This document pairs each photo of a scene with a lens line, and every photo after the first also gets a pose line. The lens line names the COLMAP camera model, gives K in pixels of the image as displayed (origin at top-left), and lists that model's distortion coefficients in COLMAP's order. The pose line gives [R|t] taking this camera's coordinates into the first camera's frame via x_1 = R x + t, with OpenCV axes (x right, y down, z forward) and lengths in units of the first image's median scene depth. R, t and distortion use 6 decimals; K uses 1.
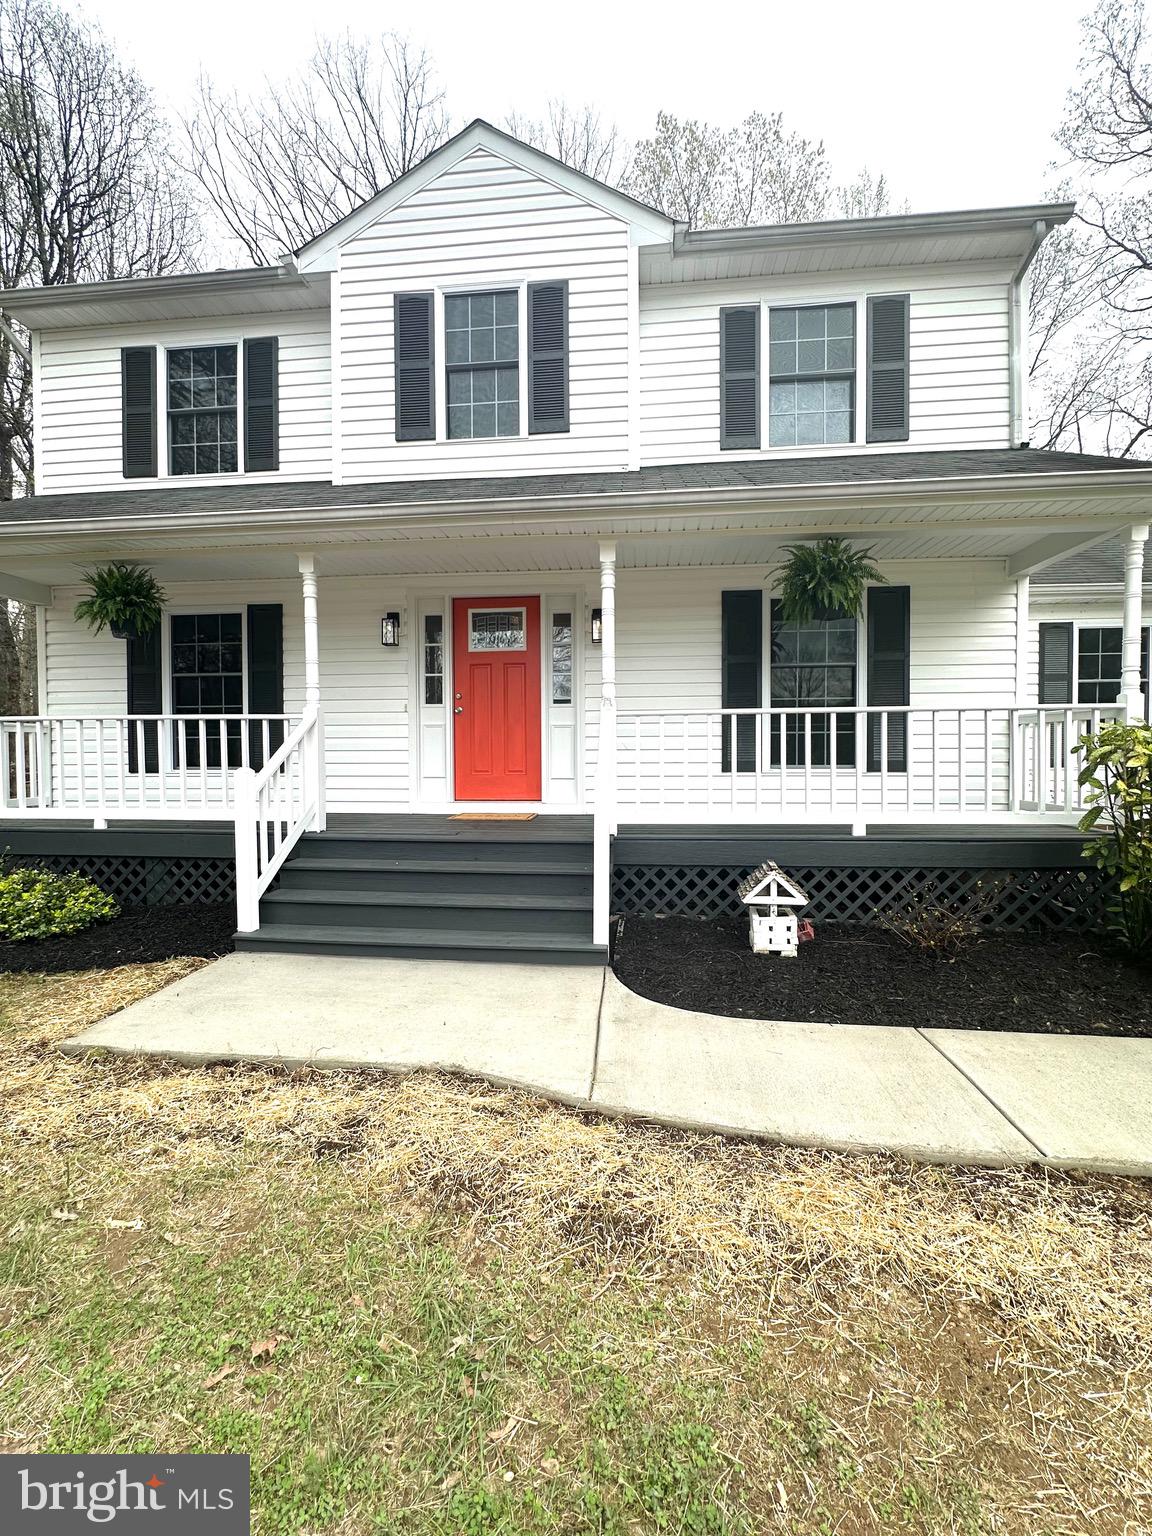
lens RADIAL K [[615.1, 0, 580.1], [0, 615.1, 768.3], [0, 0, 1]] dist [-0.005365, 0.001085]
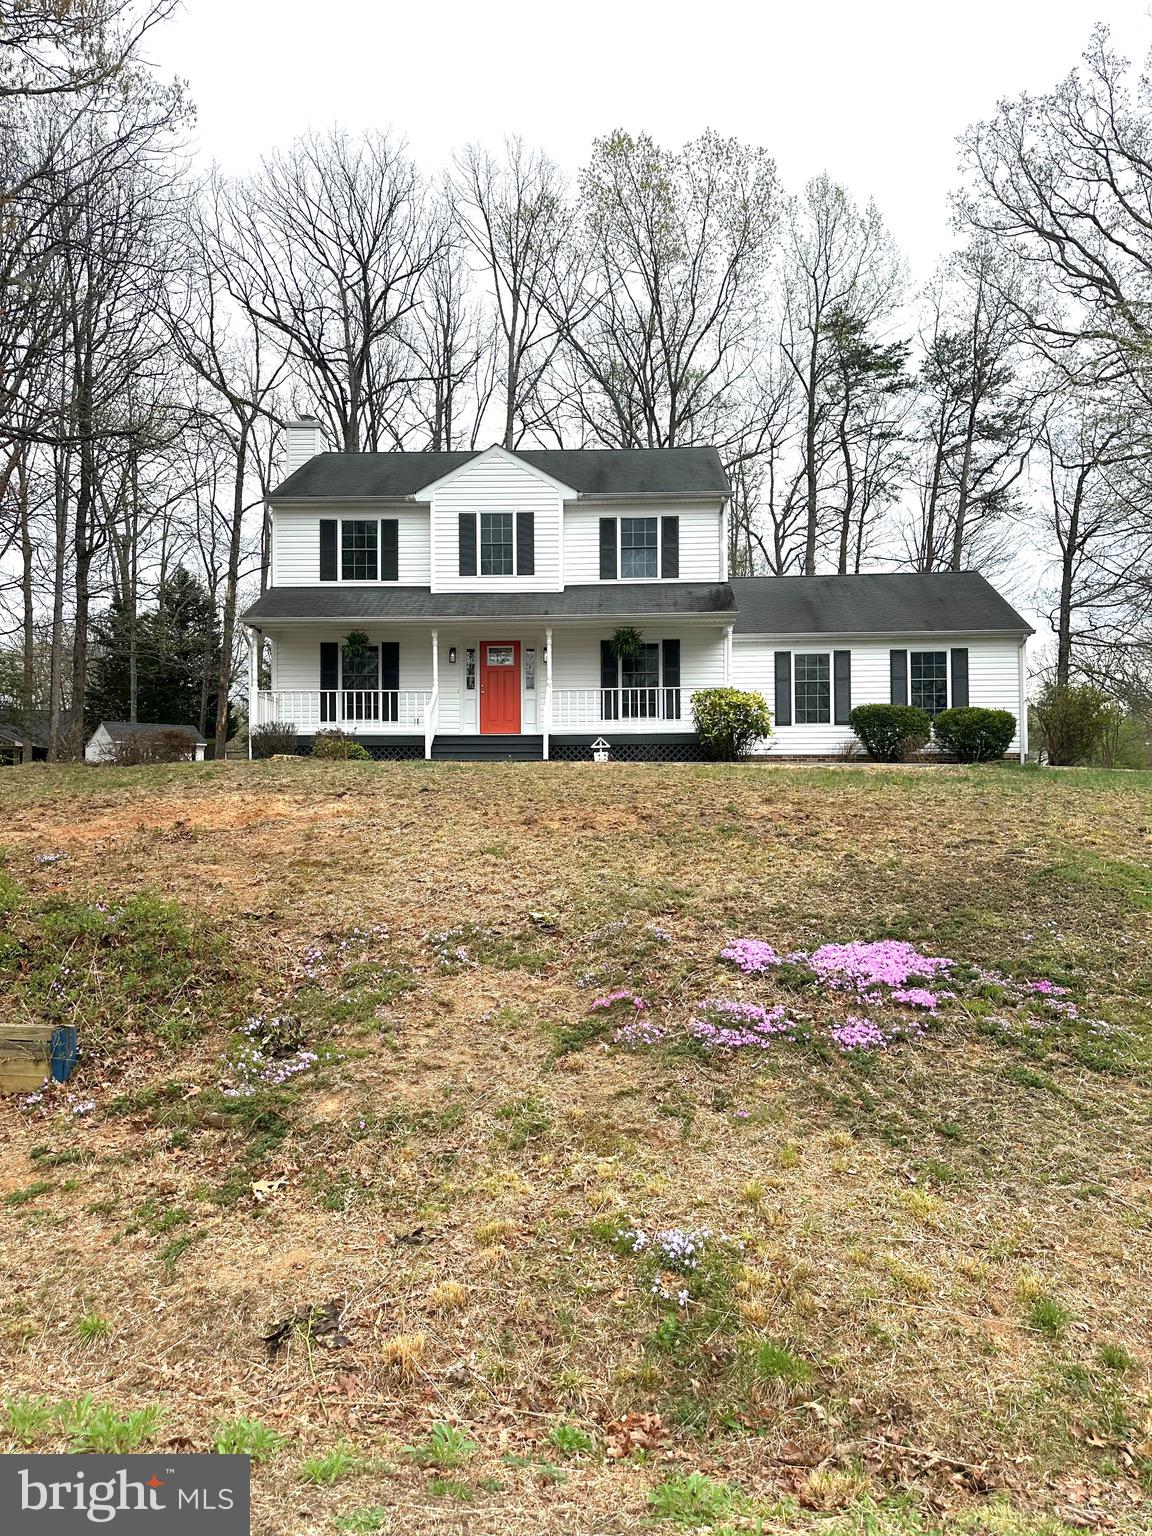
lens RADIAL K [[1082.5, 0, 570.0], [0, 1082.5, 775.4], [0, 0, 1]] dist [0.049566, -0.006059]
pose [[0.999256, 0.003226, 0.038439, -0.036361], [-0.000667, 0.997793, -0.066397, 0.490739], [-0.038569, 0.066321, 0.997053, -3.031224]]
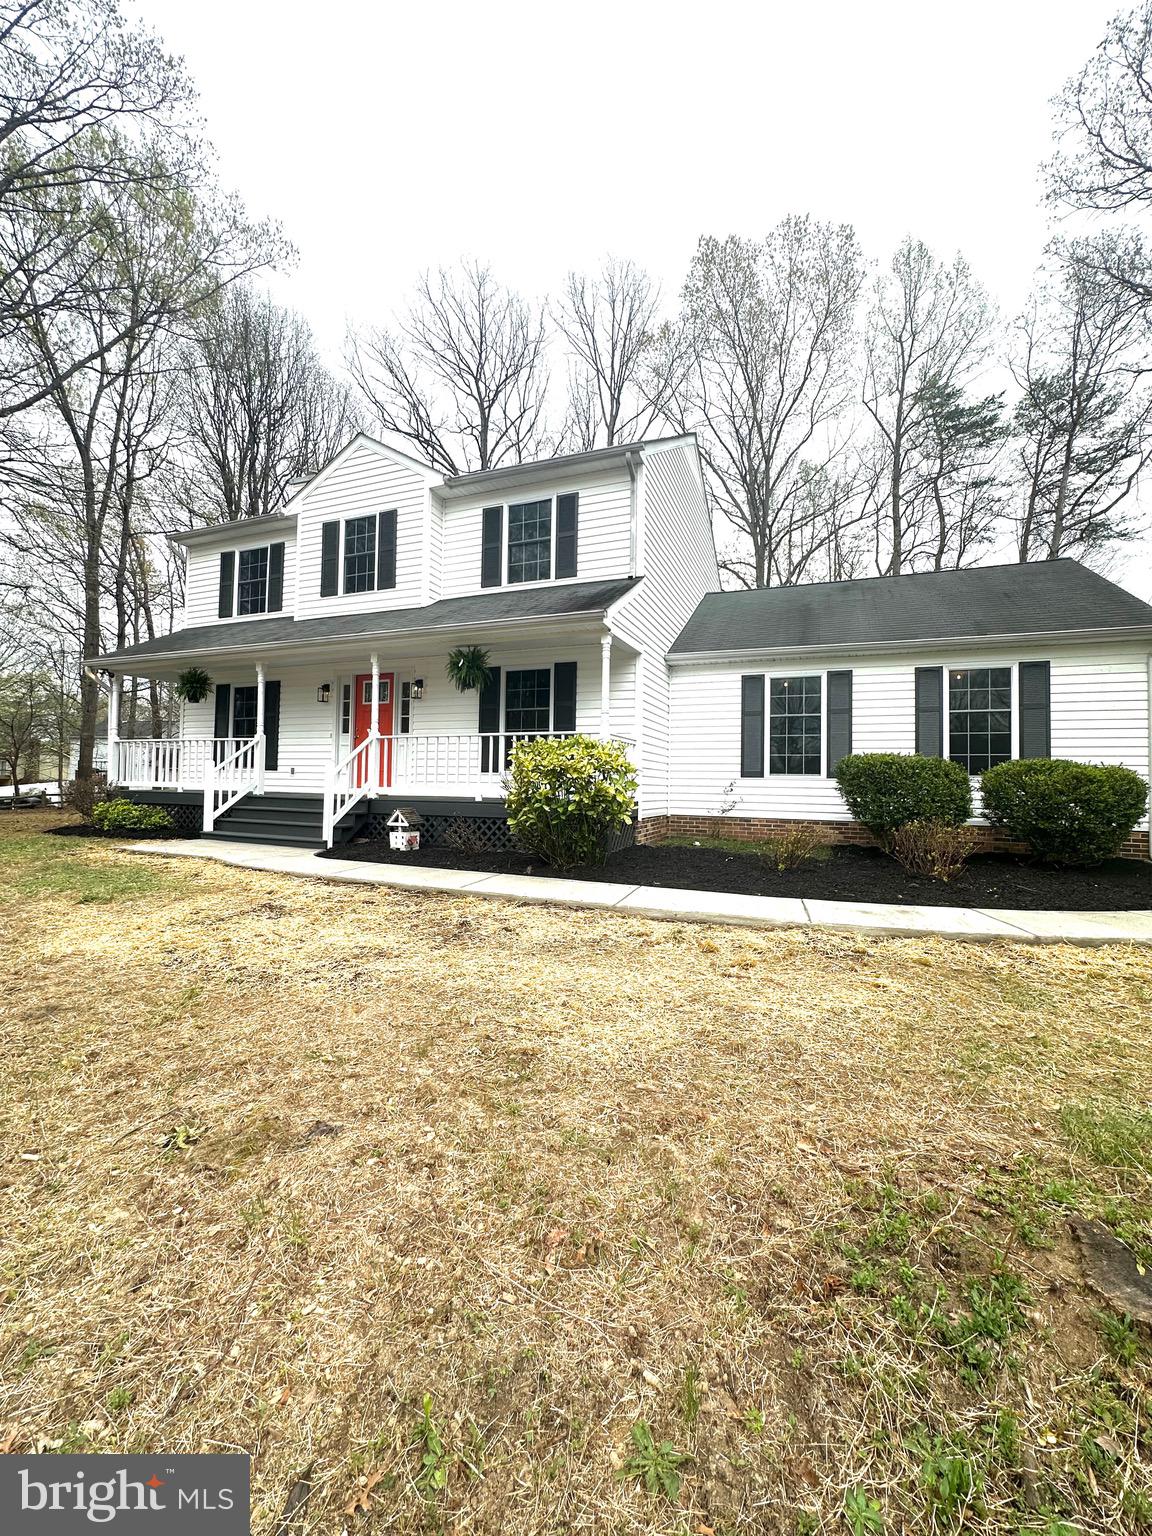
lens RADIAL K [[615.1, 0, 581.0], [0, 615.1, 770.9], [0, 0, 1]] dist [-0.005365, 0.001085]
pose [[0.960165, 0.013586, -0.279104, 1.014806], [-0.027513, 0.998561, -0.046042, 0.075519], [0.278076, 0.051887, 0.959157, -0.582859]]
